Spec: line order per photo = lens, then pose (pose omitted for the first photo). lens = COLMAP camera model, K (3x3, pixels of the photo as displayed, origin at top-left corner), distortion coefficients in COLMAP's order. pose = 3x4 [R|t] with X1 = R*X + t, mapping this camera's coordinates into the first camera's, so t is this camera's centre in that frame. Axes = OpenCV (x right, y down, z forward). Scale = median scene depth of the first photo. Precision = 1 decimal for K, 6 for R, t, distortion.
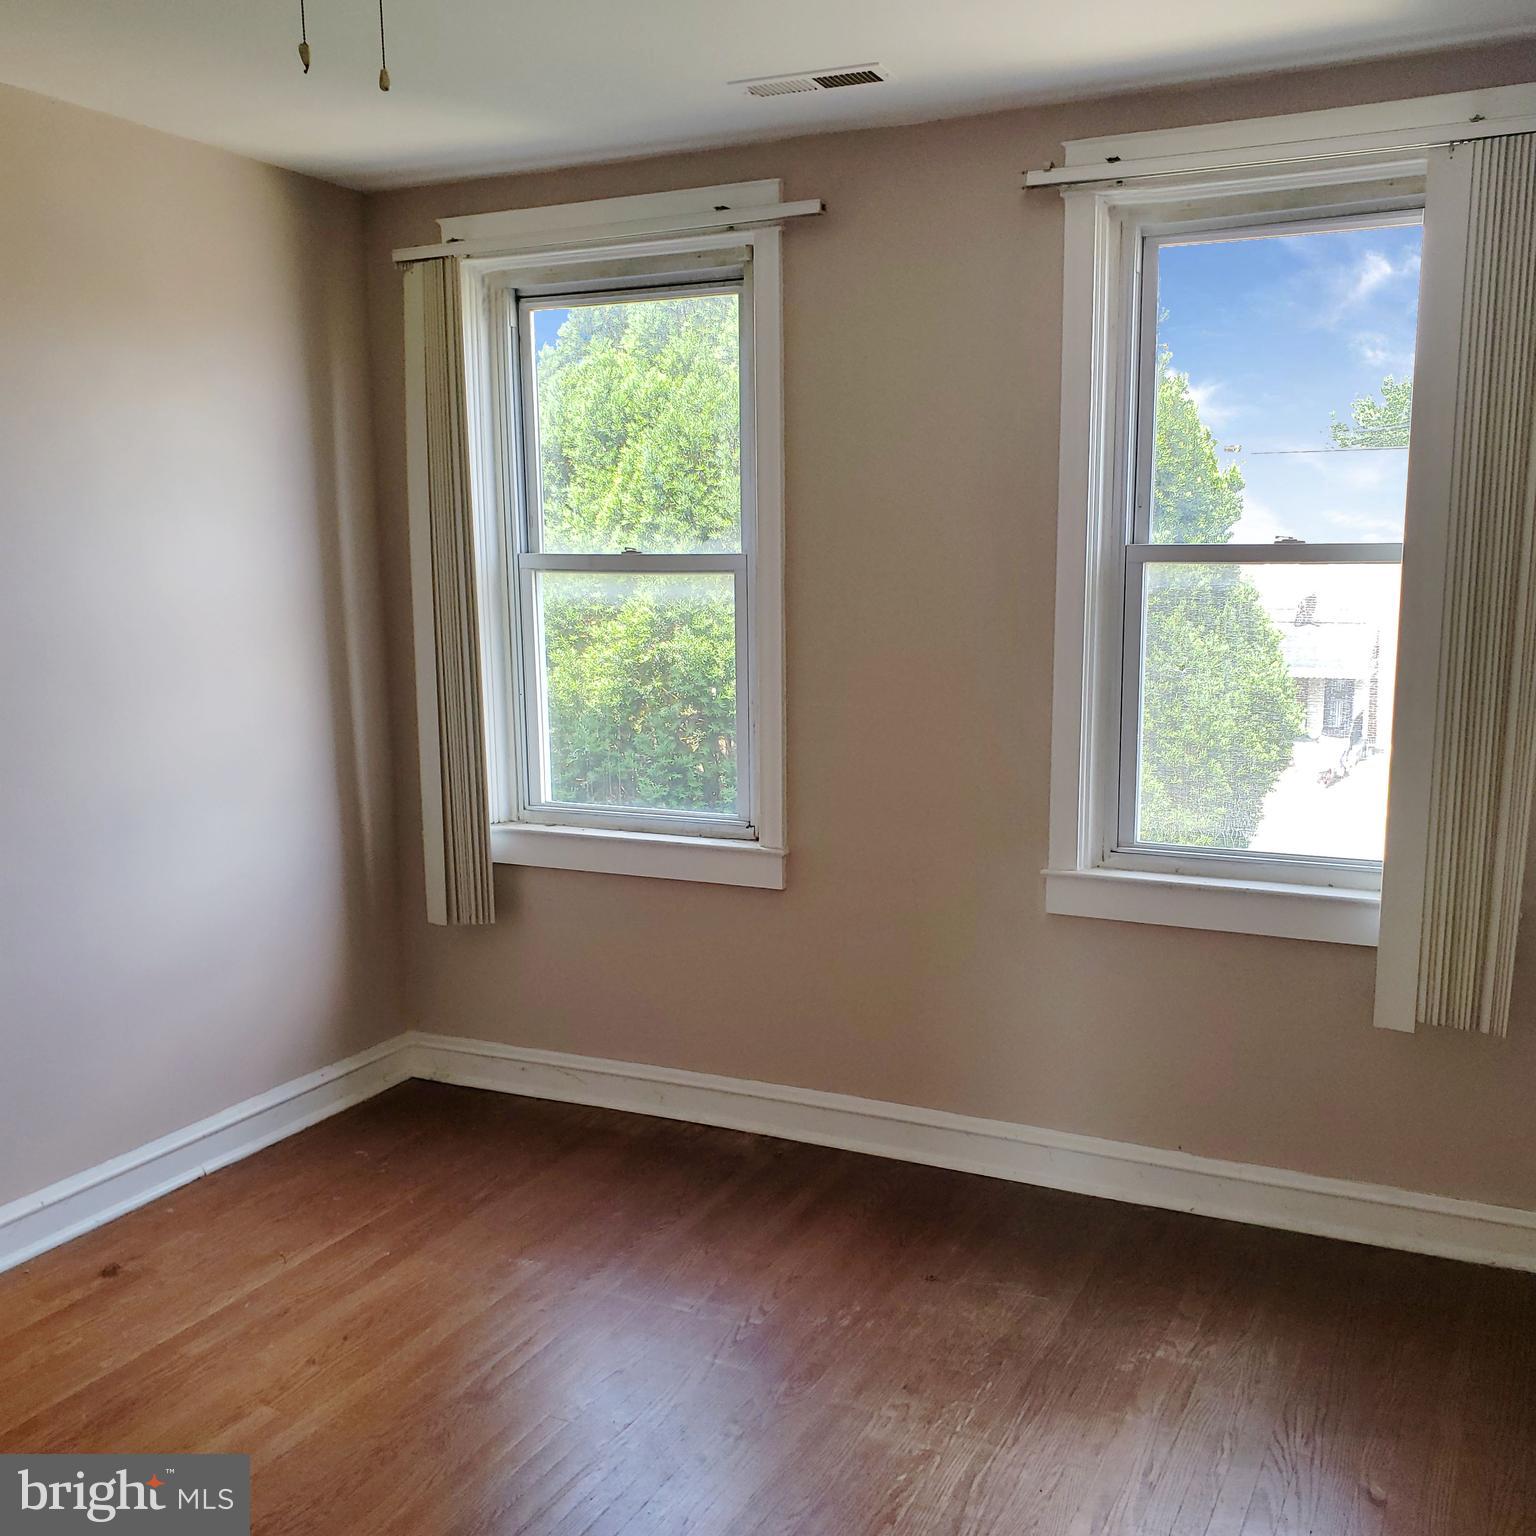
lens RADIAL K [[1550.0, 0, 765.8], [0, 1550.0, 784.6], [0, 0, 1]] dist [0.123345, -0.315985]
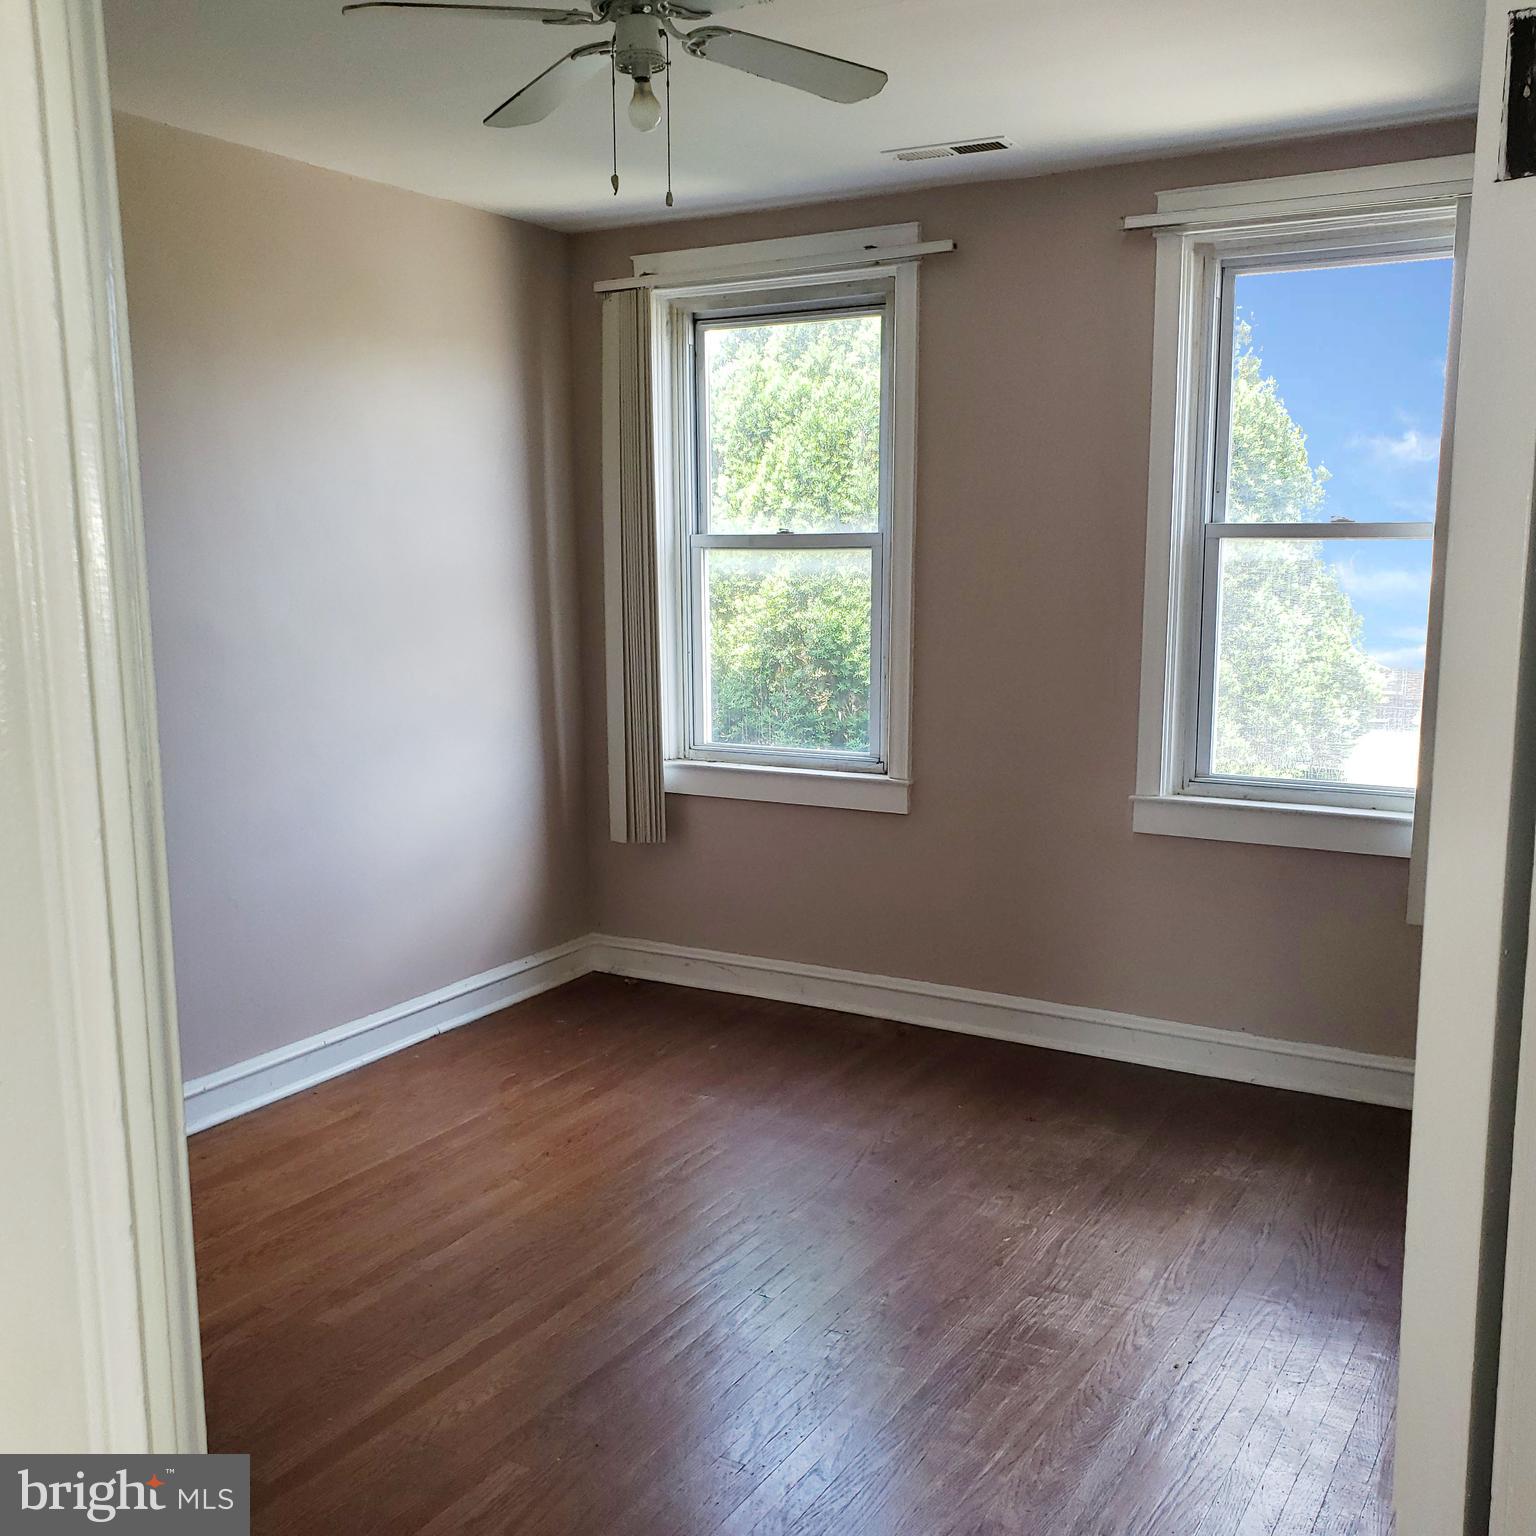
lens RADIAL K [[1542.5, 0, 722.6], [0, 1542.5, 791.6], [0, 0, 1]] dist [0.153357, -0.446456]
pose [[0.995787, 0.014447, -0.090549, -0.023764], [-0.013323, 0.999827, 0.012999, 0.036598], [0.090721, -0.011738, 0.995807, -0.201050]]
